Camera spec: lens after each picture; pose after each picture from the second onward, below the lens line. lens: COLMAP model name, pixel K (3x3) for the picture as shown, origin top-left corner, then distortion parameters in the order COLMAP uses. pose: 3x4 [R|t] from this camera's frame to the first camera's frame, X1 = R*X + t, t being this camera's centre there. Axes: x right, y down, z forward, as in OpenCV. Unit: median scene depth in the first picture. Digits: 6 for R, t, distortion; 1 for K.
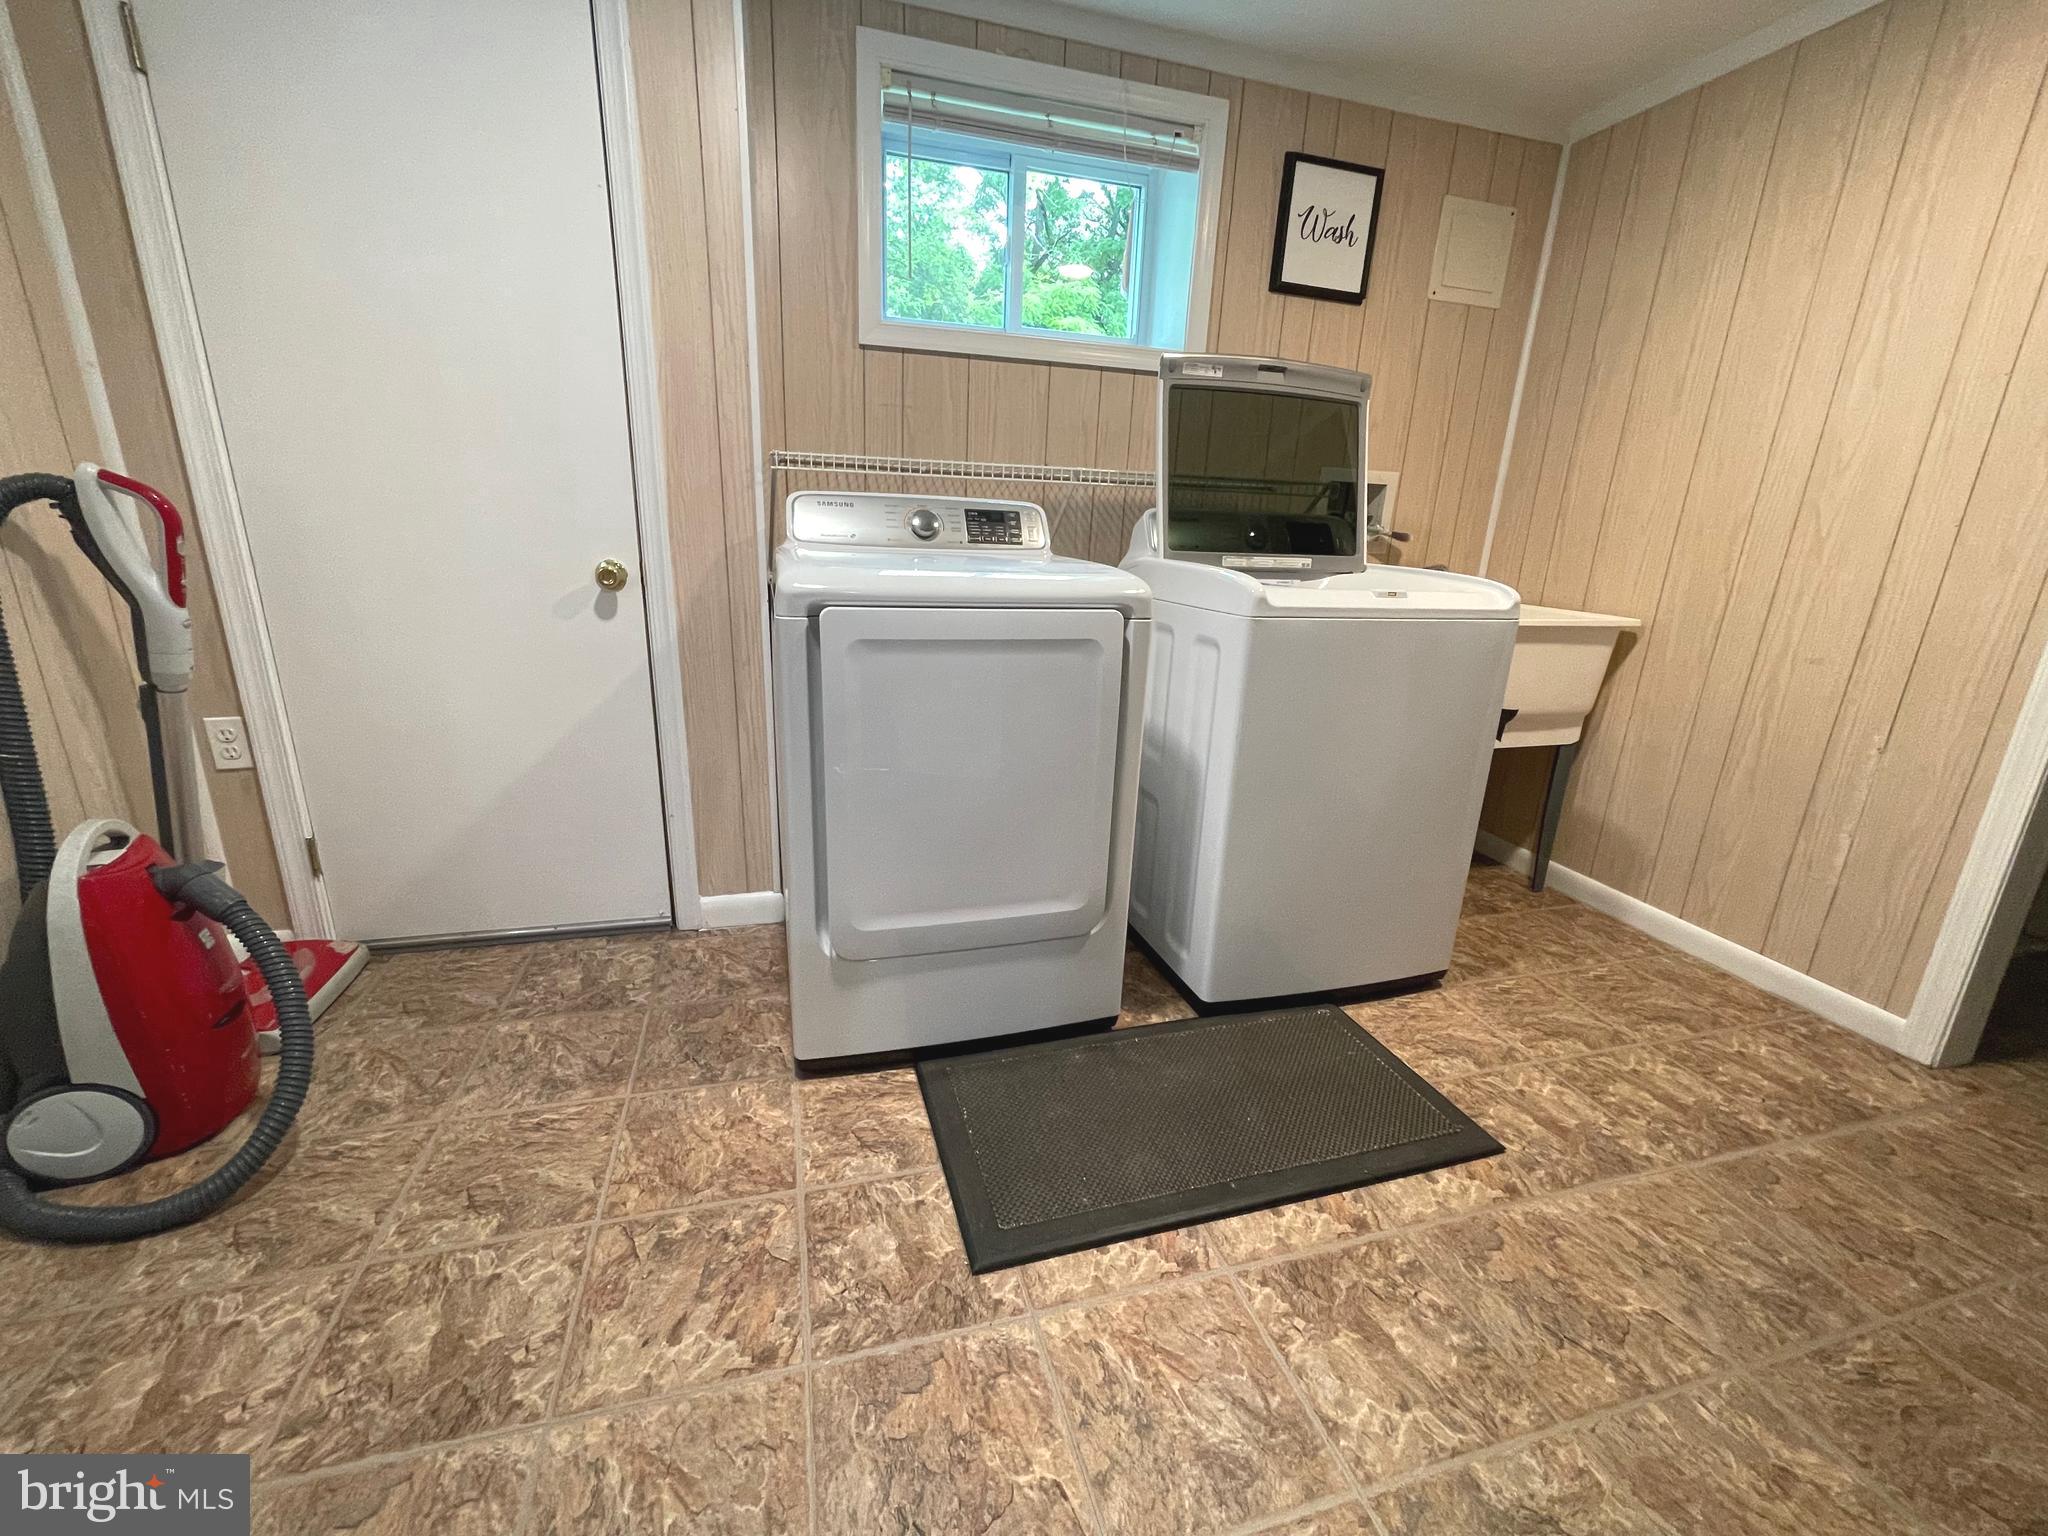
lens RADIAL K [[831.3, 0, 1020.2], [0, 831.3, 767.1], [0, 0, 1]] dist [-0.003735, 0.002213]
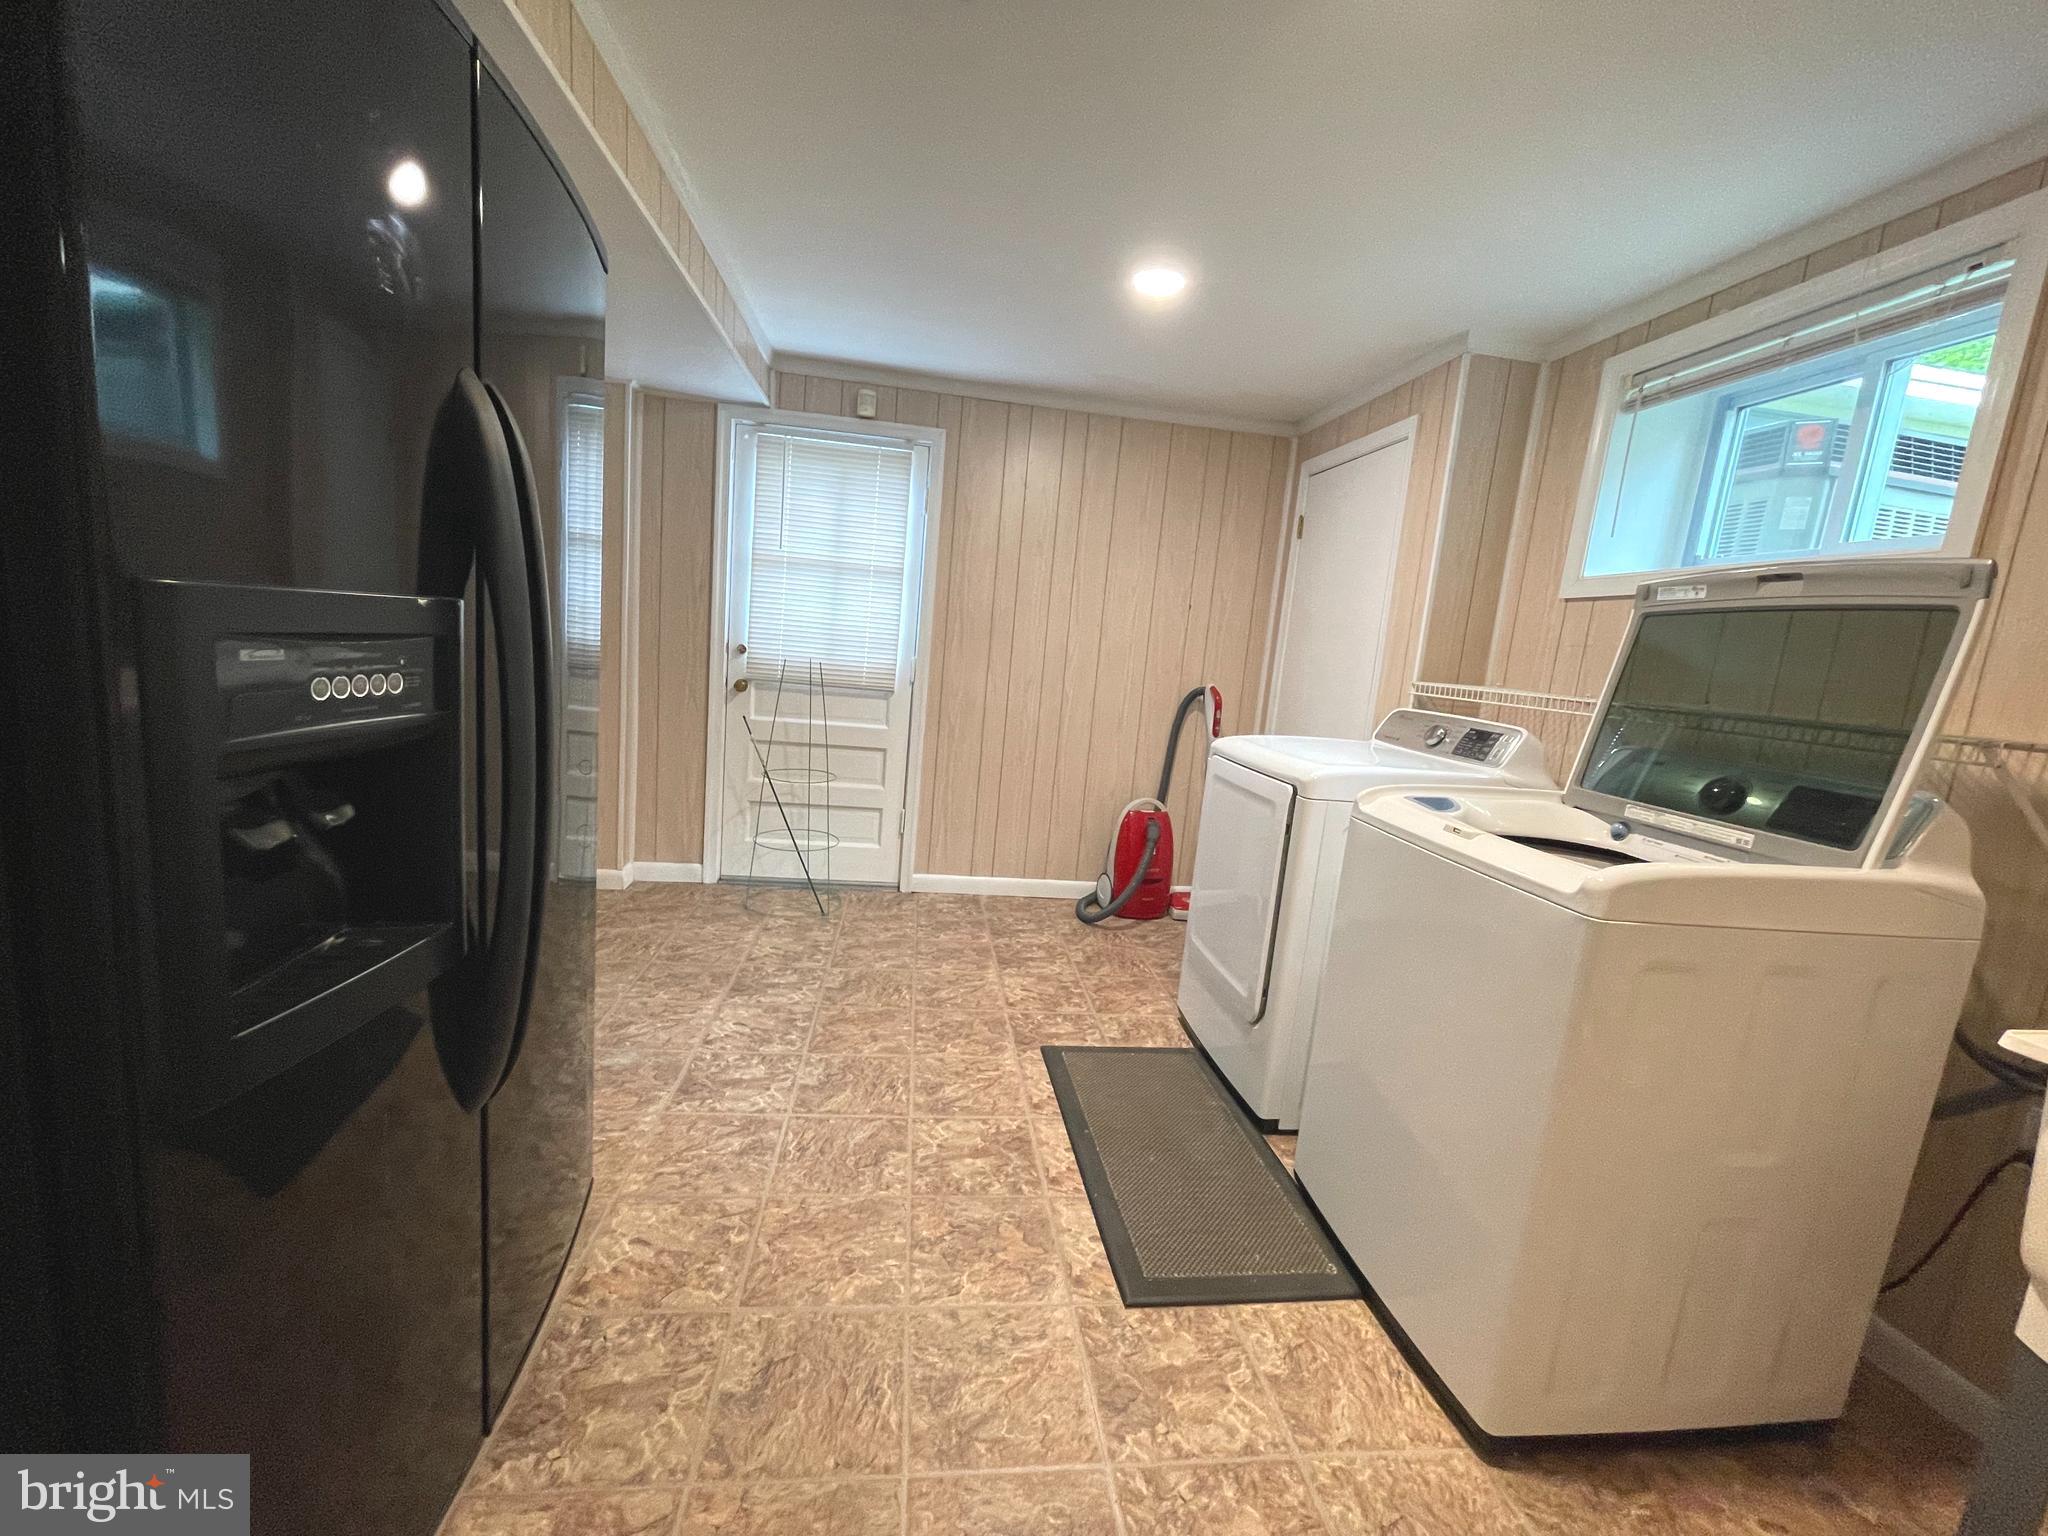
lens RADIAL K [[831.3, 0, 1017.2], [0, 831.3, 770.1], [0, 0, 1]] dist [-0.003735, 0.002213]
pose [[-0.154463, 0.102554, -0.982662, 1.732338], [-0.368636, 0.916792, 0.153625, -0.290915], [0.916651, 0.385973, -0.103805, 0.806536]]
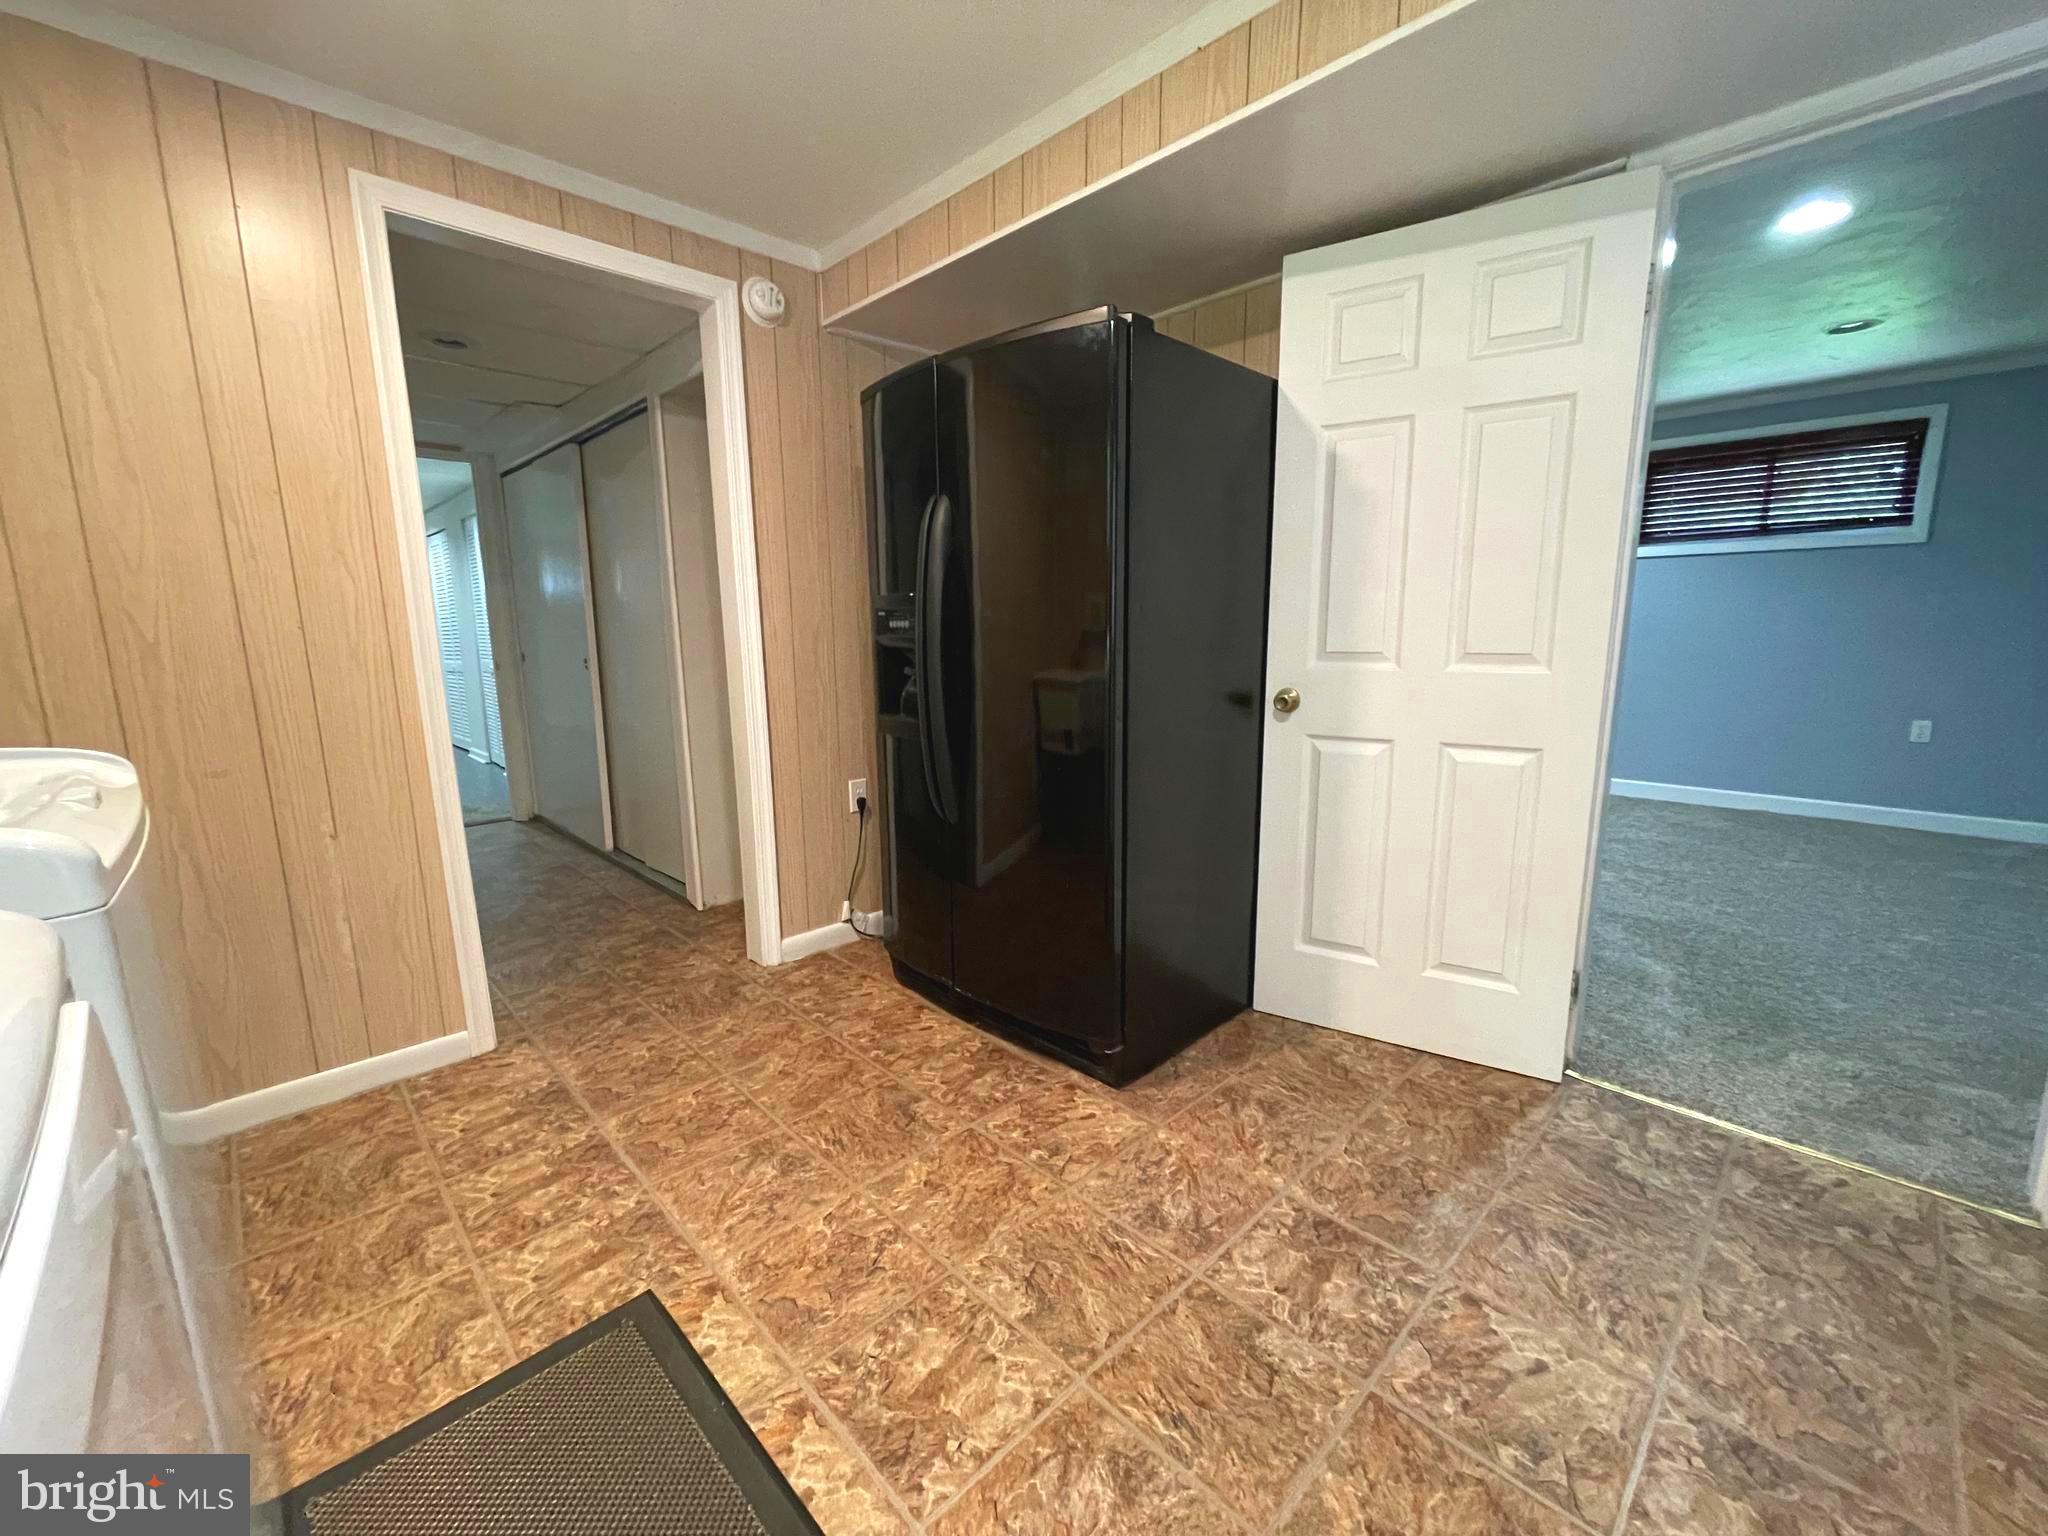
lens RADIAL K [[831.3, 0, 1011.3], [0, 831.3, 774.2], [0, 0, 1]] dist [-0.003735, 0.002213]
pose [[-0.465445, -0.193978, 0.863558, -0.343692], [0.240898, 0.911088, 0.334495, -0.325352], [-0.851662, 0.363719, -0.377332, 0.881924]]
